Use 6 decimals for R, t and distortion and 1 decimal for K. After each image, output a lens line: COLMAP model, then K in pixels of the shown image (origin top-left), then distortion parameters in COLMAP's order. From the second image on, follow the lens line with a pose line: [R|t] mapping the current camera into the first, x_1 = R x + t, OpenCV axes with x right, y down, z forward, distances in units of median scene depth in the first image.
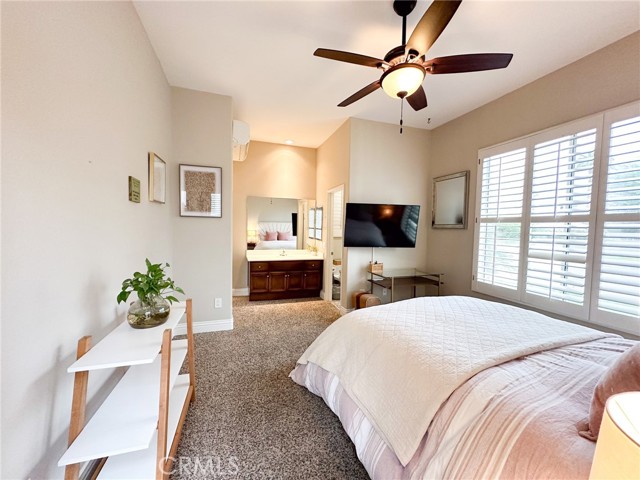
lens RADIAL K [[254.6, 0, 321.9], [0, 254.6, 235.0], [0, 0, 1]] dist [-0.003624, 0.000367]
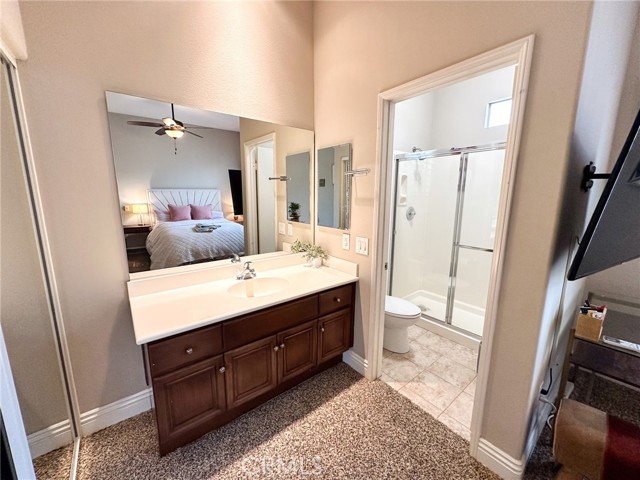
lens RADIAL K [[254.6, 0, 319.4], [0, 254.6, 242.0], [0, 0, 1]] dist [-0.003624, 0.000367]
pose [[0.942702, -0.064524, 0.327337, -0.125245], [0.015325, 0.988460, 0.150708, -0.017707], [-0.333283, -0.137056, 0.932812, 0.460449]]
